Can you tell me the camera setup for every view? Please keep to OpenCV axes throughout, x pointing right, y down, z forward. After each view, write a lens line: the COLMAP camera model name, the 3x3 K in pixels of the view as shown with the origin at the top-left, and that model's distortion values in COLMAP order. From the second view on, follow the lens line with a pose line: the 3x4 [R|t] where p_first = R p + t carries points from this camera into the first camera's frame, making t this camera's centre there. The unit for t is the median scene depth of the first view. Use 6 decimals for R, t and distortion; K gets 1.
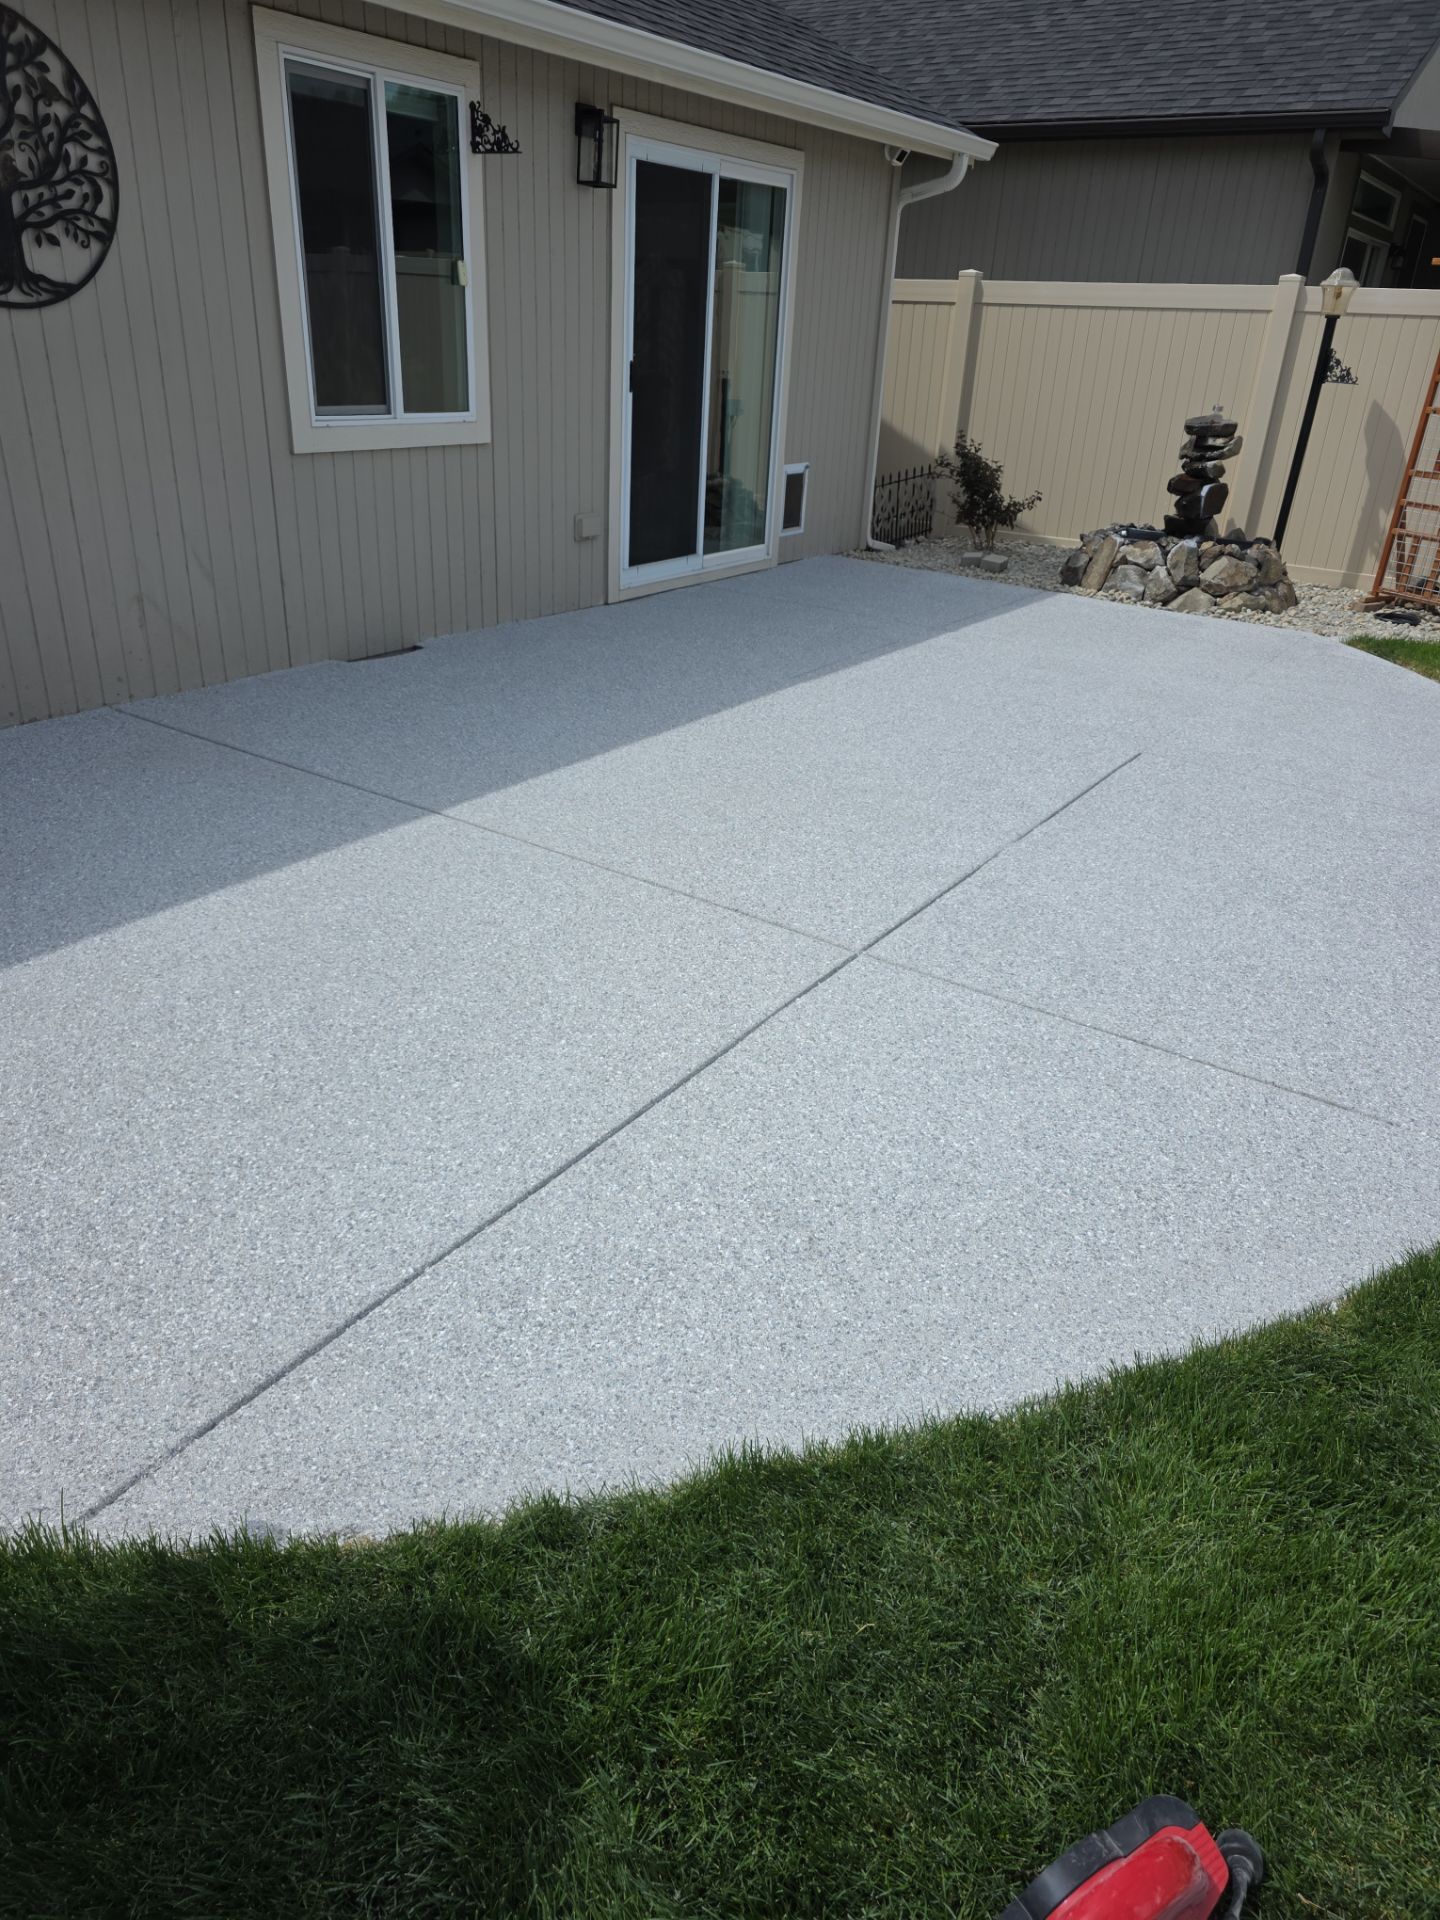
lens RADIAL K [[1288.3, 0, 700.9], [0, 1288.3, 967.6], [0, 0, 1]] dist [0.040481, -0.029220]
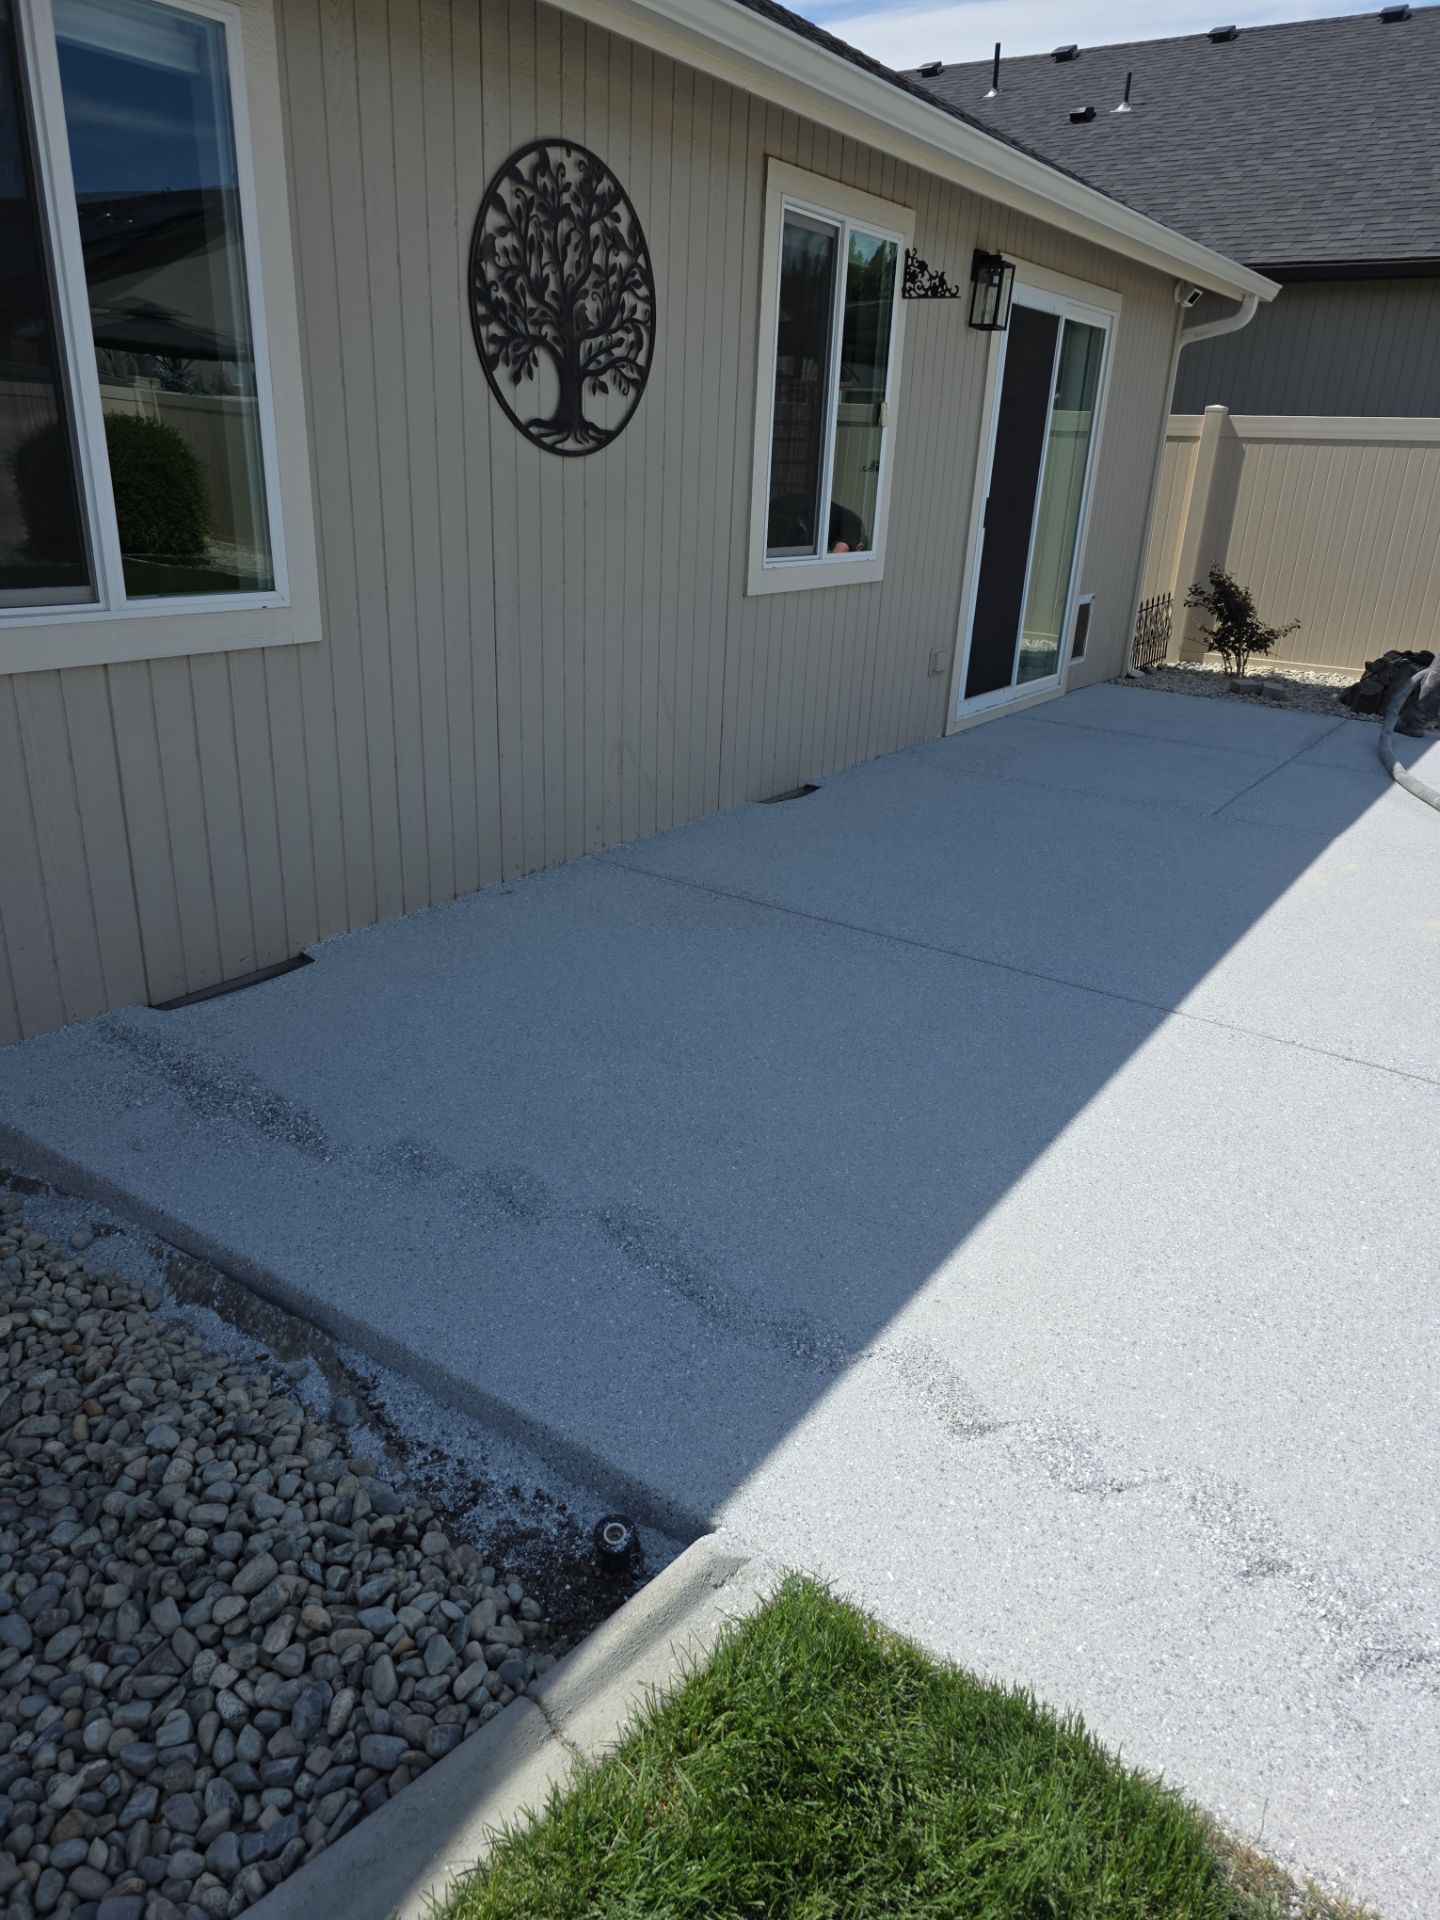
lens RADIAL K [[1288.3, 0, 718.2], [0, 1288.3, 966.4], [0, 0, 1]] dist [0.040481, -0.029220]
pose [[0.999944, 0.001726, -0.010424, -0.204395], [-0.002582, 0.996574, -0.082671, -0.024843], [0.010246, 0.082693, 0.996522, 0.037831]]
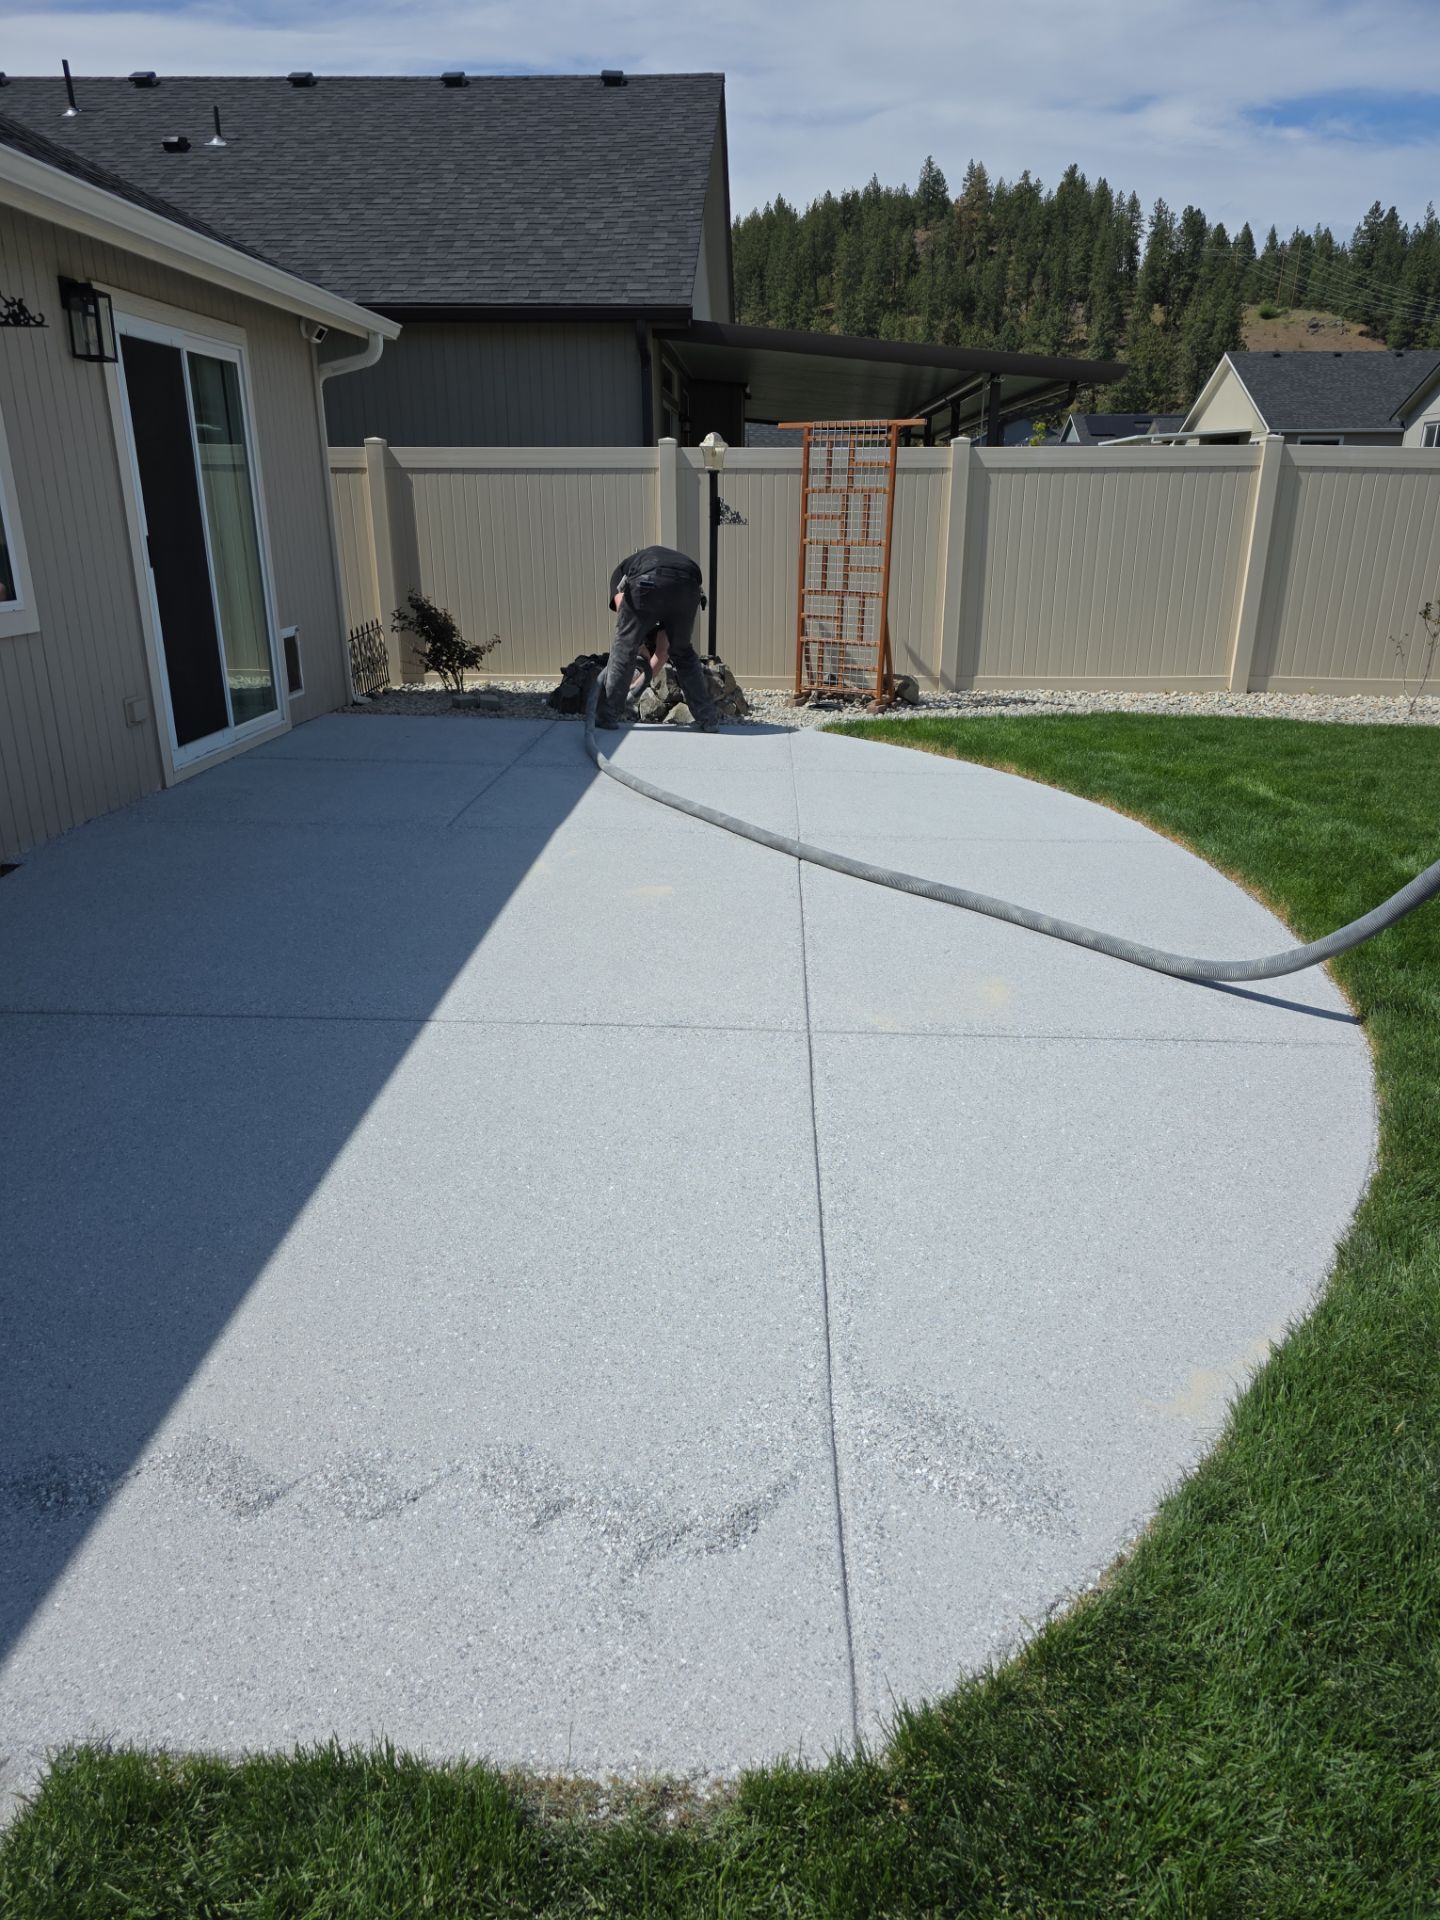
lens RADIAL K [[1288.3, 0, 730.7], [0, 1288.3, 968.7], [0, 0, 1]] dist [0.040481, -0.029220]
pose [[0.848210, -0.218105, 0.482670, -0.179378], [0.265709, 0.963537, -0.031543, -0.021220], [-0.458190, 0.155005, 0.875234, 0.029681]]
